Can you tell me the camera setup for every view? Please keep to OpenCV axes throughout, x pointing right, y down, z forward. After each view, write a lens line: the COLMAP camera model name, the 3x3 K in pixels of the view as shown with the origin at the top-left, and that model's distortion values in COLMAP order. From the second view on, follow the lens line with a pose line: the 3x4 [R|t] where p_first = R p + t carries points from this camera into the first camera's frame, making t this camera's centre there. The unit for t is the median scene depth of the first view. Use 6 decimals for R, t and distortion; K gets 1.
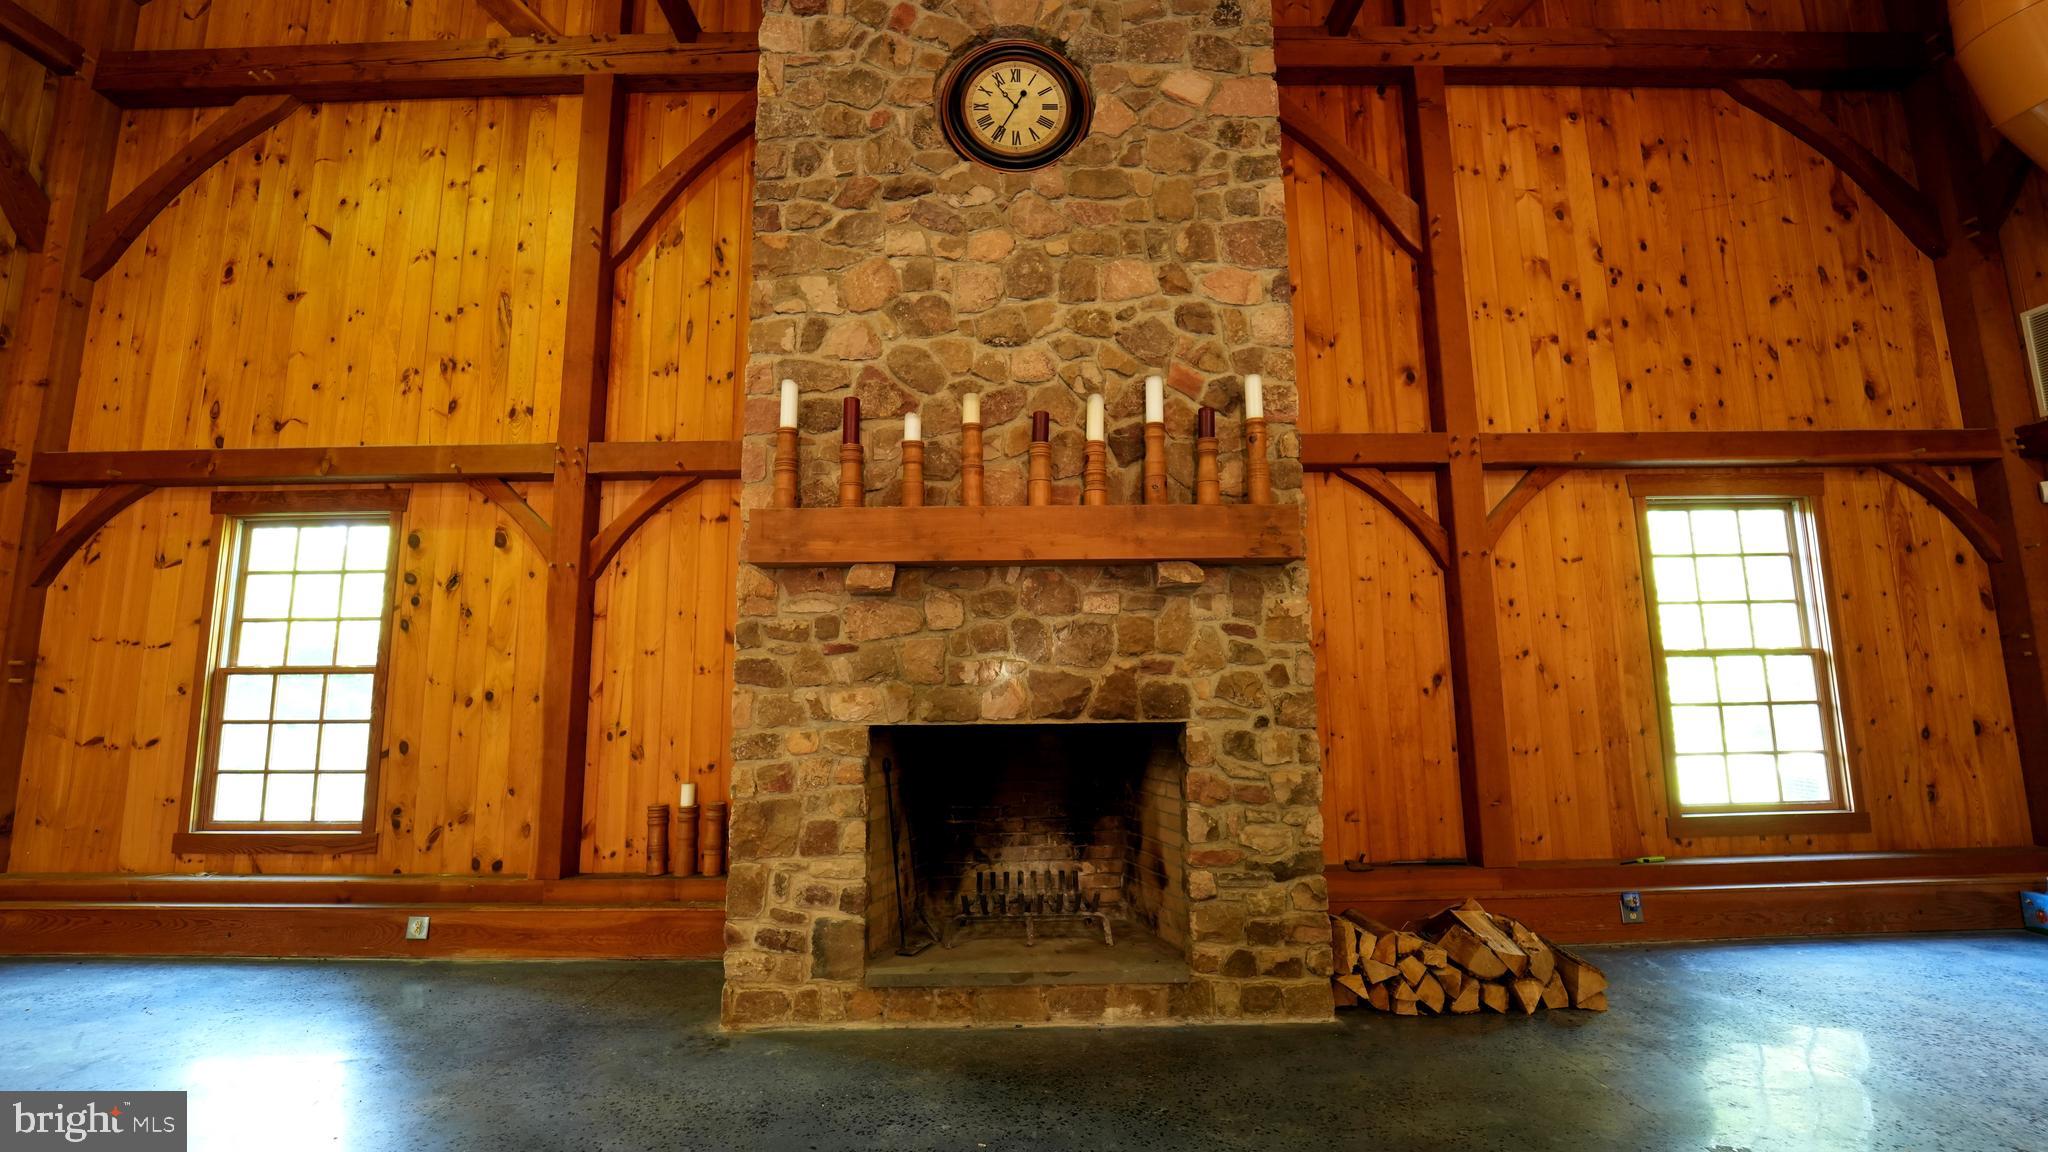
lens RADIAL K [[844.0, 0, 1017.2], [0, 844.0, 571.5], [0, 0, 1]] dist [-0.023611, -0.000128]
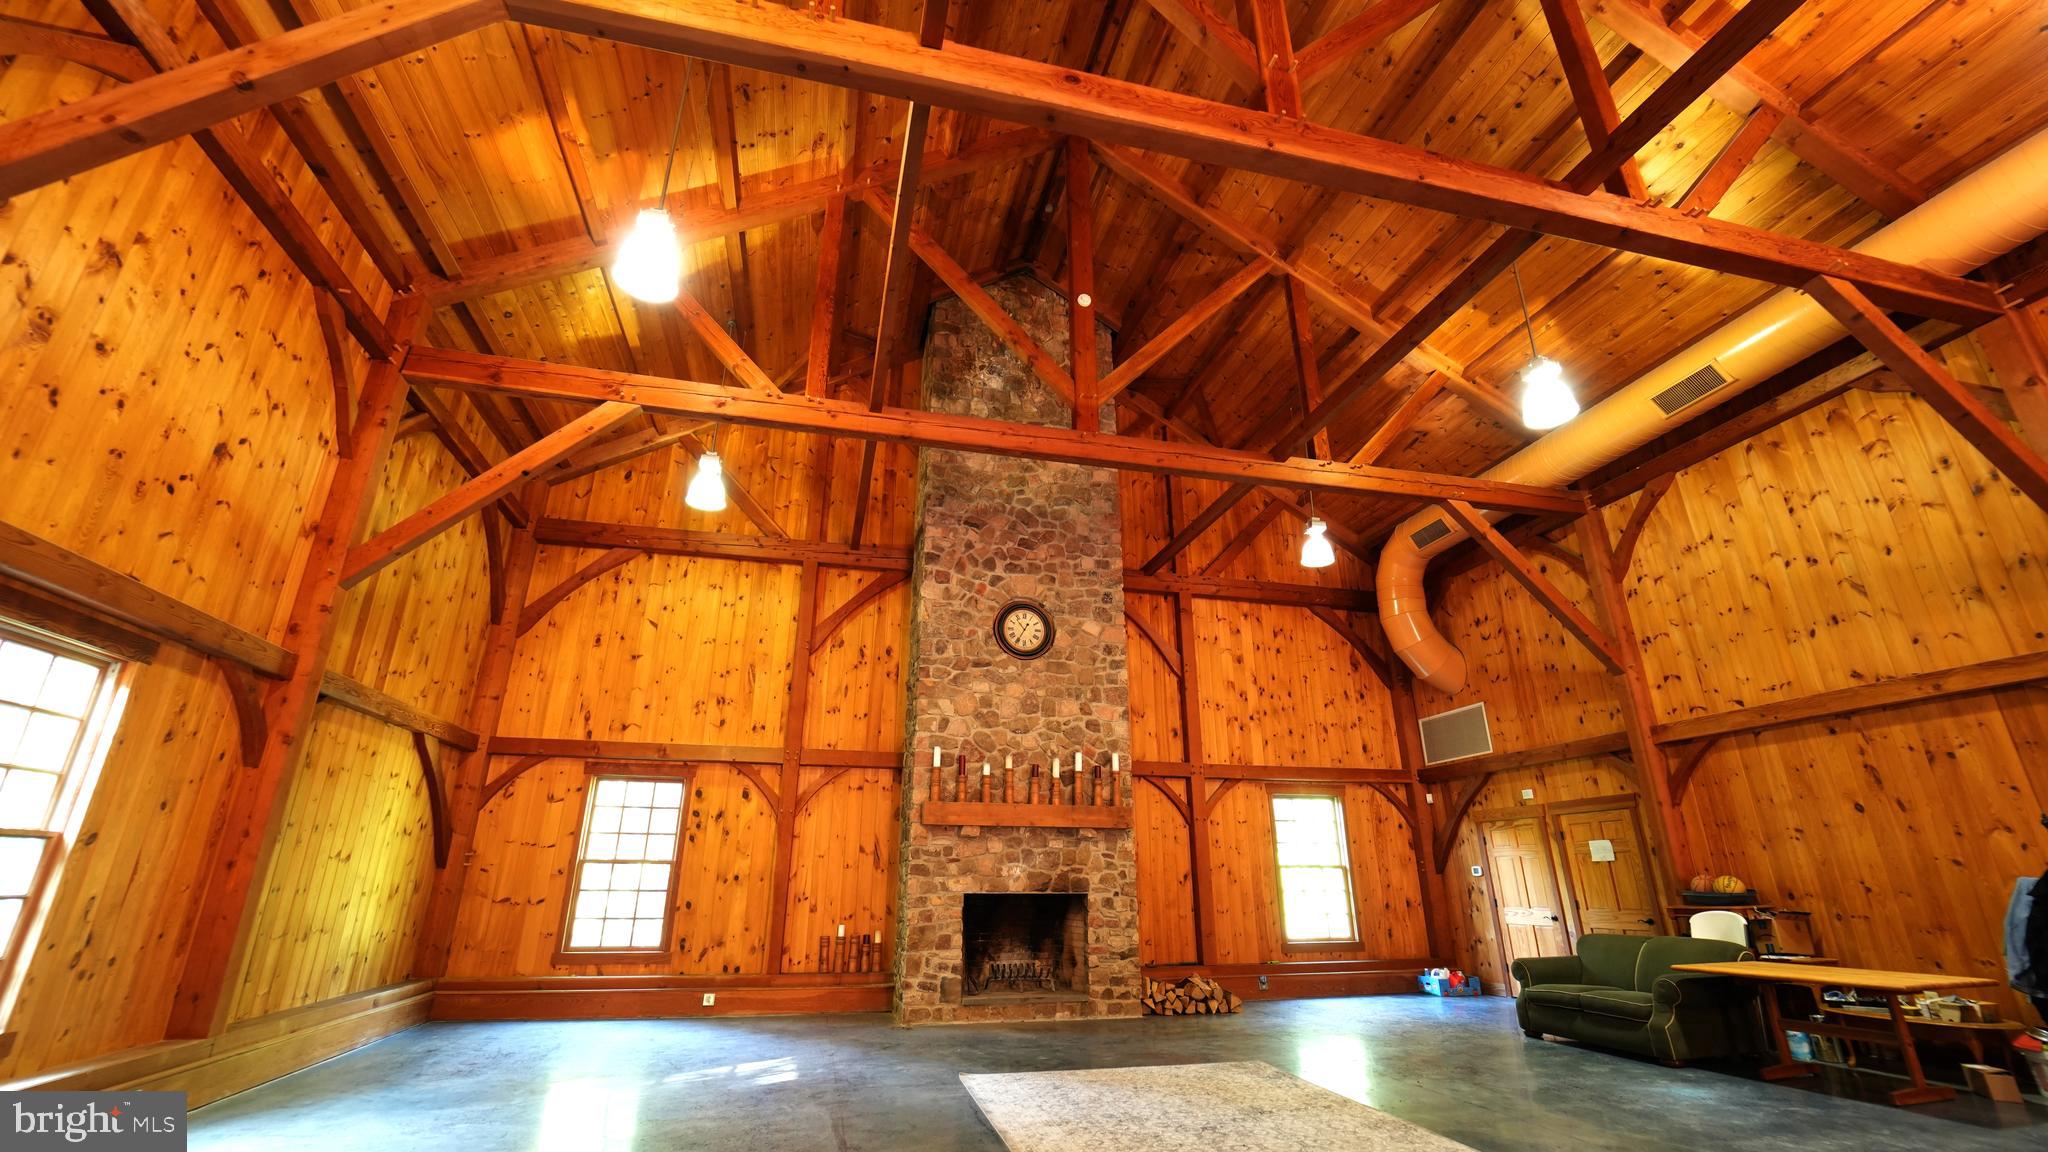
lens RADIAL K [[823.2, 0, 1016.5], [0, 823.2, 572.3], [0, 0, 1]] dist [-0.022034, -0.000383]
pose [[0.973059, 0.094632, 0.210241, -0.481396], [-0.046705, 0.973883, -0.222194, -0.158957], [-0.225777, 0.206388, 0.952066, -1.167668]]
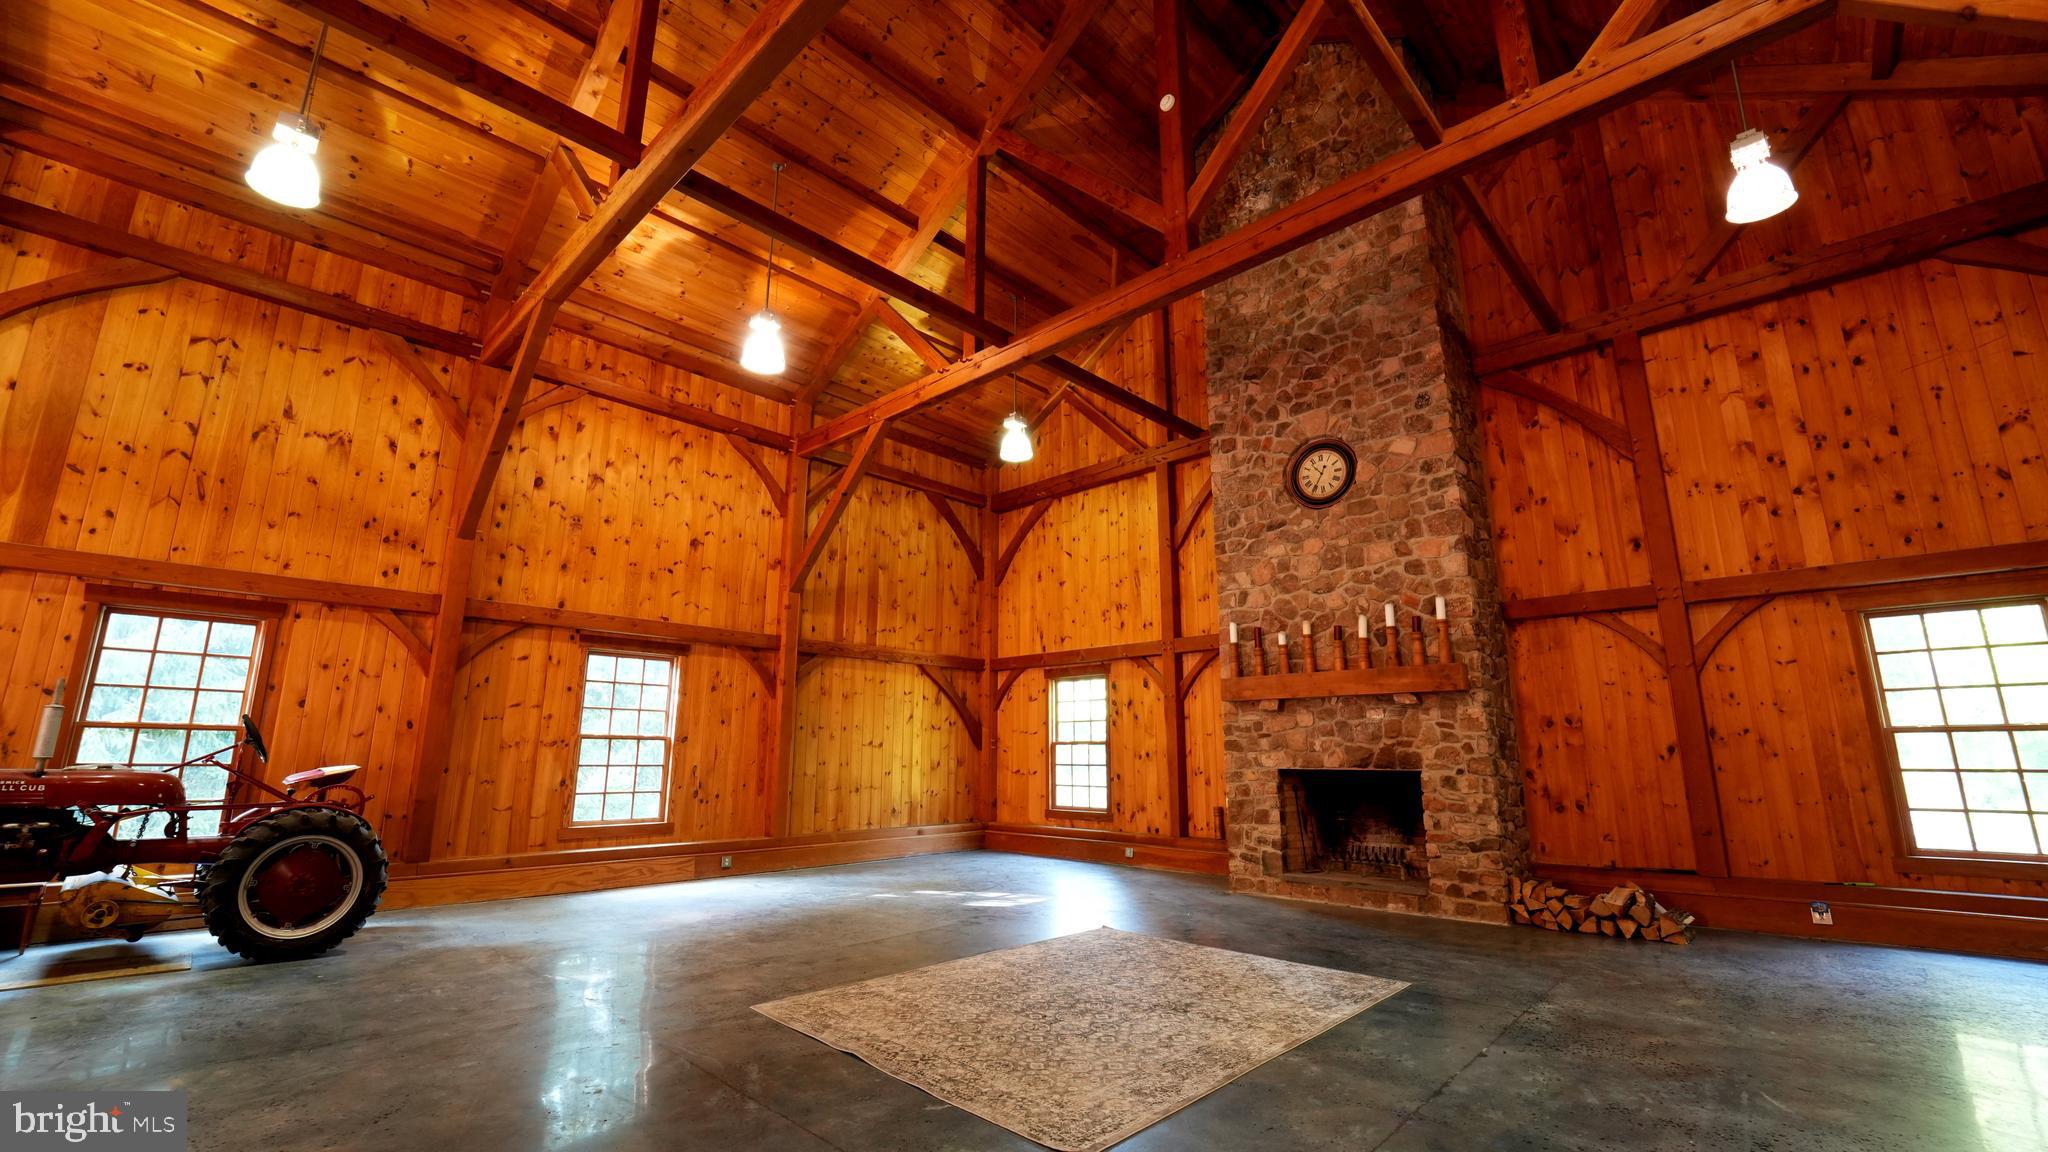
lens RADIAL K [[823.2, 0, 1016.5], [0, 823.2, 572.3], [0, 0, 1]] dist [-0.022034, -0.000383]
pose [[0.719880, -0.136360, -0.680572, 0.716329], [0.085114, 0.990455, -0.108419, -0.132692], [0.688860, 0.020123, 0.724615, -0.893550]]
